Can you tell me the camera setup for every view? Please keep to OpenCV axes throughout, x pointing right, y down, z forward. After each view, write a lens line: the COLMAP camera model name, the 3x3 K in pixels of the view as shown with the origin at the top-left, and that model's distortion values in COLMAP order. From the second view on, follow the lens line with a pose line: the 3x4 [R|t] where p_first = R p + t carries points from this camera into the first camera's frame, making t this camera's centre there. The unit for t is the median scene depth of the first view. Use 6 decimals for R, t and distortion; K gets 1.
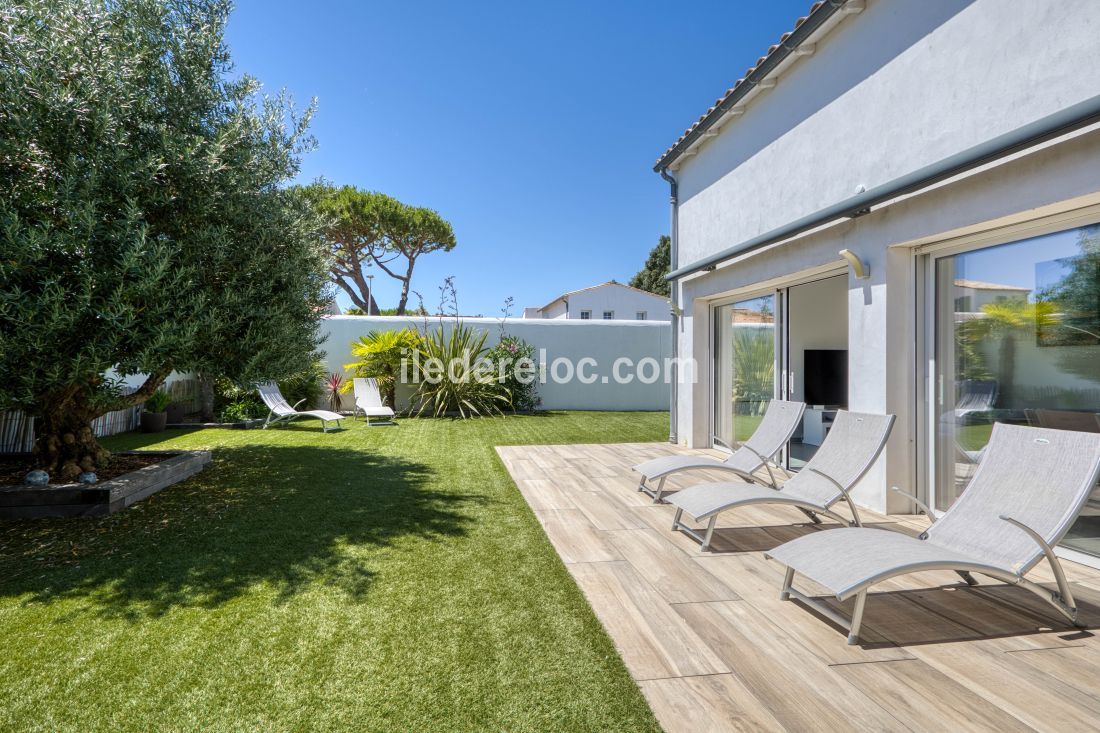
lens RADIAL K [[527.5, 0, 520.3], [0, 527.5, 360.7], [0, 0, 1]] dist [0.002670, -0.000087]
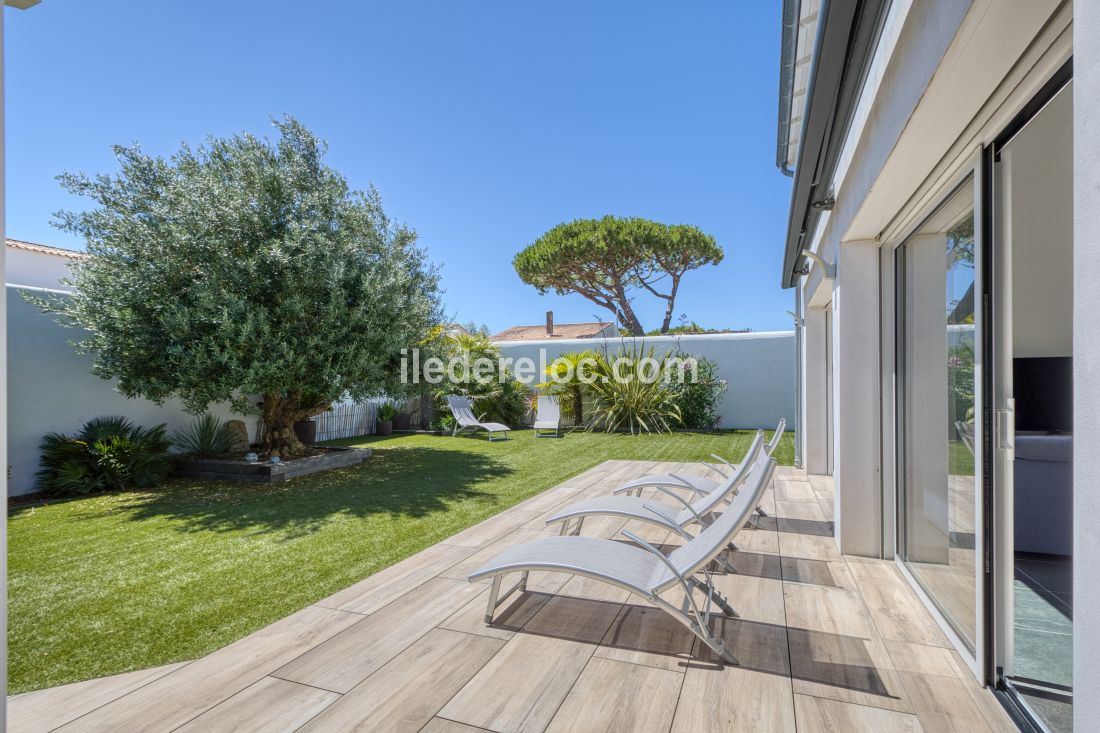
lens RADIAL K [[534.1, 0, 568.4], [0, 534.1, 385.2], [0, 0, 1]] dist [-0.002199, -0.000084]
pose [[0.879816, -0.010198, -0.475205, 0.756713], [0.016771, 0.999813, 0.009594, 0.000226], [0.475019, -0.016411, 0.879823, 0.028382]]
